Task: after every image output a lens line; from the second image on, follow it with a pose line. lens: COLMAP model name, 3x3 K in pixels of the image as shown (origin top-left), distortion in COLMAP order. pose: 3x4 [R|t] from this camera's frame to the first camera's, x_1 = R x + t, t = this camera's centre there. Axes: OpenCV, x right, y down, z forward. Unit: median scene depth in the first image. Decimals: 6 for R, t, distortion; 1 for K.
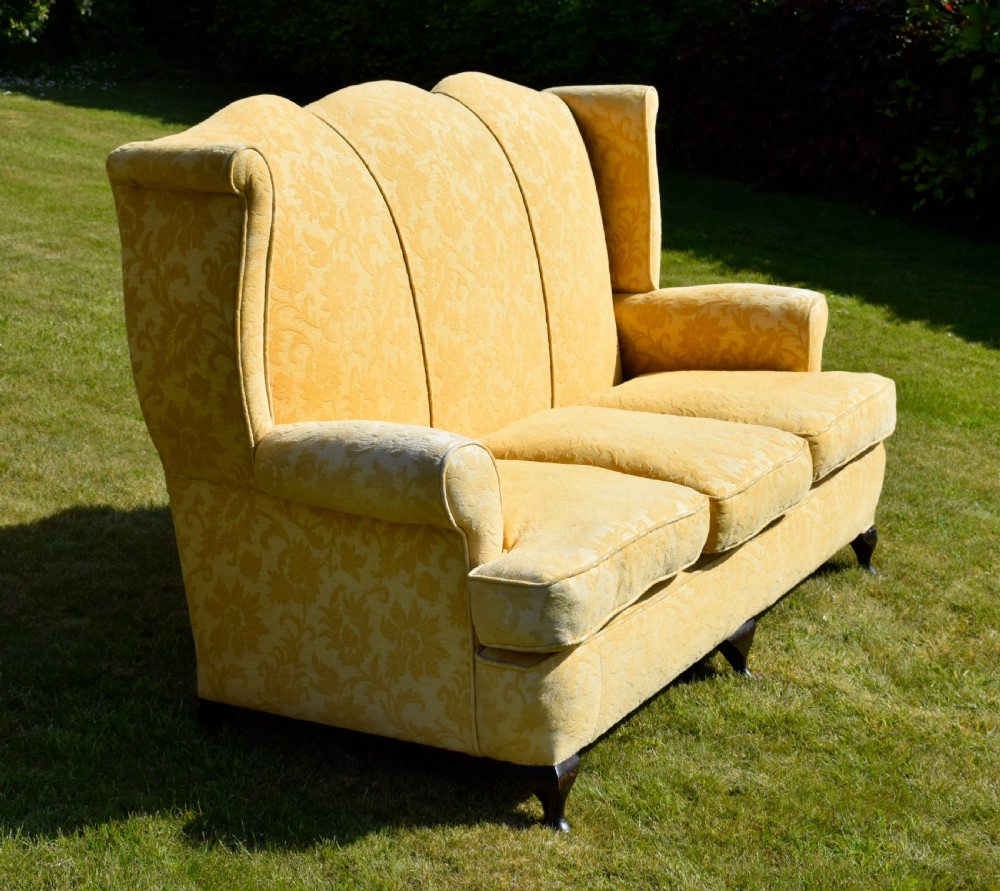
lens RADIAL K [[2092.2, 0, 530.0], [0, 2092.2, 451.9], [0, 0, 1]] dist [-0.012577, 0.000000]
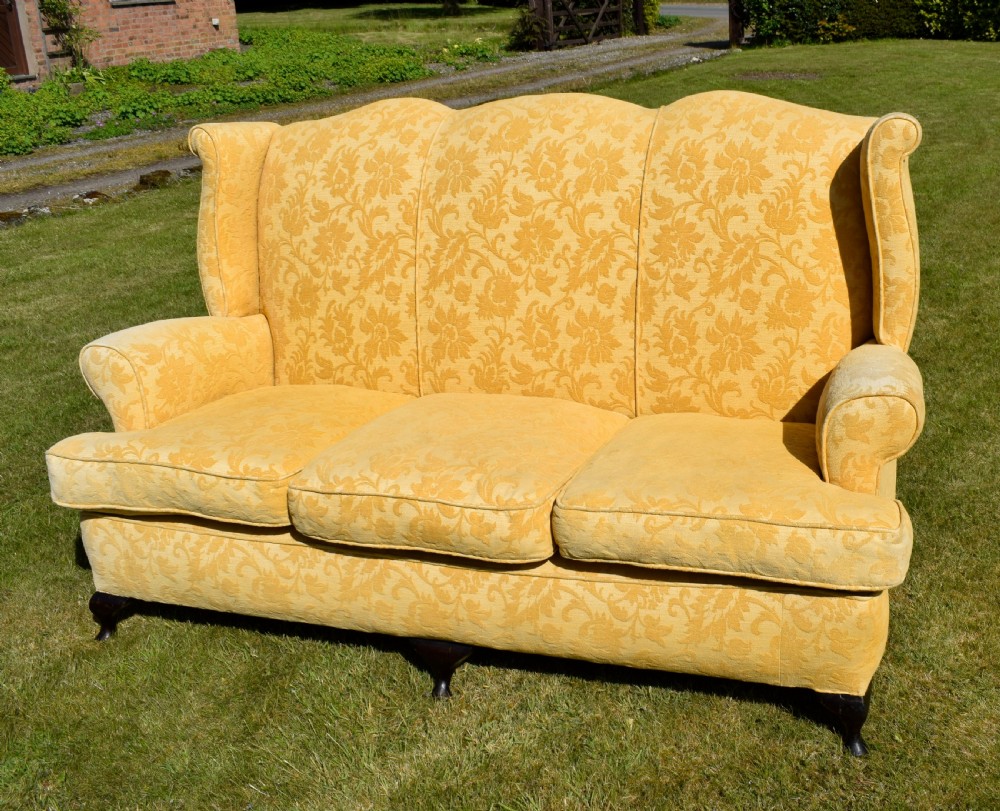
lens RADIAL K [[1135.6, 0, 633.8], [0, 1135.6, 370.8], [0, 0, 1]] dist [-0.031794, 0.000000]
pose [[0.173325, 0.257158, -0.950699, 0.668370], [-0.202661, 0.953963, 0.221094, -0.201190], [0.963788, 0.154349, 0.217461, 1.047375]]
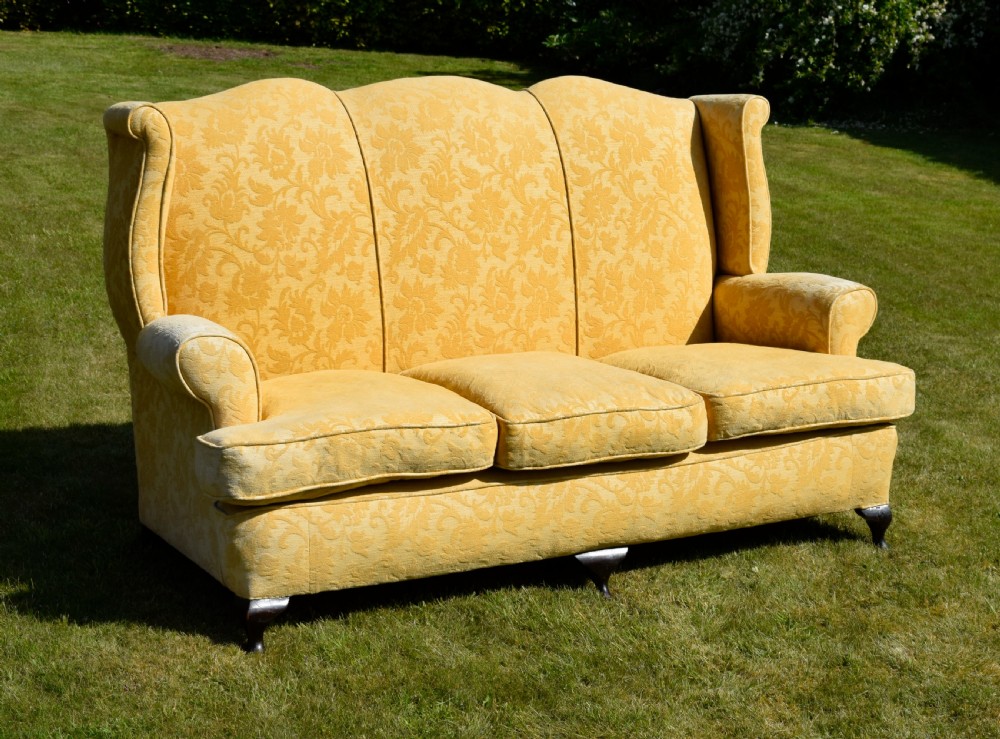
lens RADIAL K [[1870.6, 0, 570.1], [0, 1870.6, 349.3], [0, 0, 1]] dist [-0.010509, 0.000000]
pose [[0.845181, 0.097511, -0.525510, 0.675879], [-0.133579, 0.990552, -0.031034, 0.009776], [0.517519, 0.096426, 0.850221, 0.121113]]
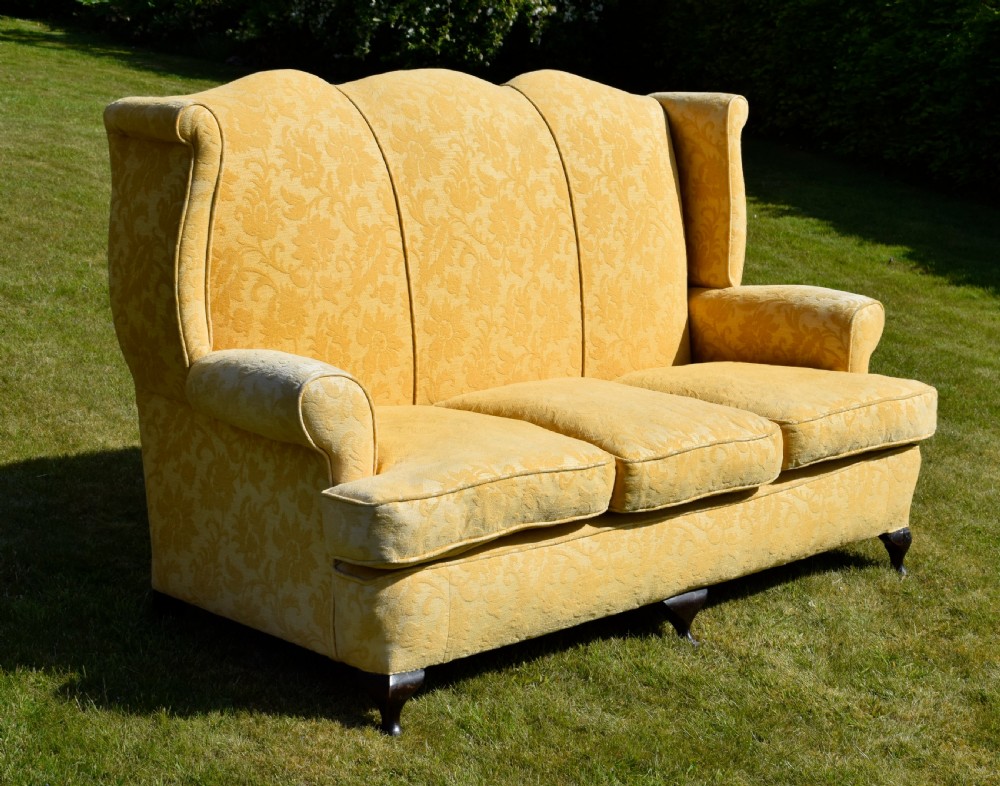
lens RADIAL K [[2034.1, 0, 583.2], [0, 2034.1, 408.0], [0, 0, 1]] dist [-0.019709, 0.000000]
pose [[0.964186, 0.090387, -0.249352, 0.329074], [-0.101026, 0.994426, -0.030177, 0.029348], [0.245234, 0.054288, 0.967943, -0.014796]]
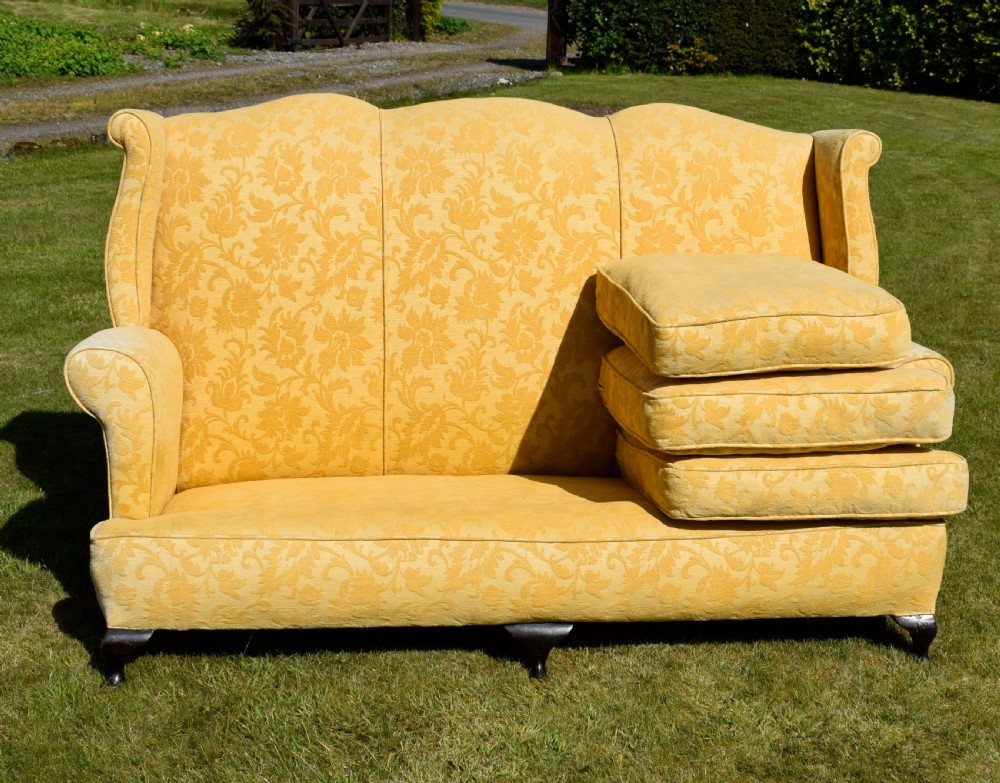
lens RADIAL K [[1672.7, 0, 564.7], [0, 1672.7, 364.5], [0, 0, 1]] dist [-0.003462, 0.000000]
pose [[0.590836, 0.150004, -0.792724, 0.811128], [-0.218597, 0.975574, 0.021678, -0.066517], [0.776613, 0.160479, 0.609195, 0.541801]]
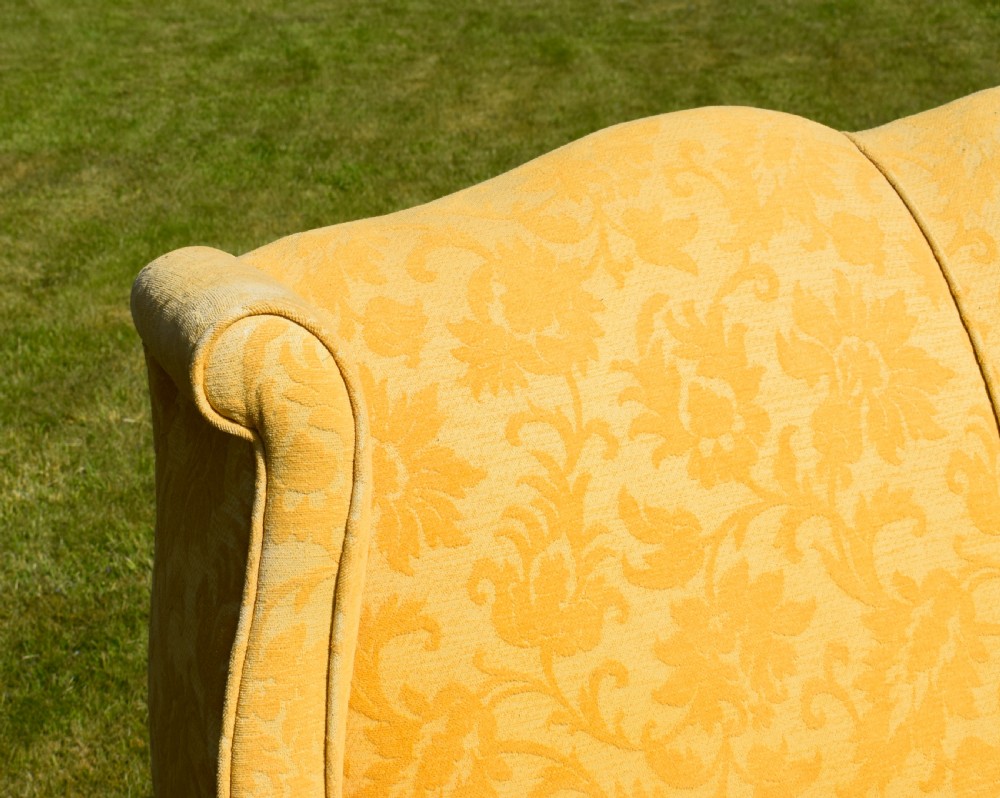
lens RADIAL K [[2193.3, 0, 307.5], [0, 2193.3, 311.1], [0, 0, 1]] dist [-0.007285, 0.000000]
pose [[0.707610, 0.100782, -0.699379, 0.124538], [-0.097225, 0.994249, 0.044904, -0.148568], [0.699883, 0.036223, 0.713339, 0.667779]]
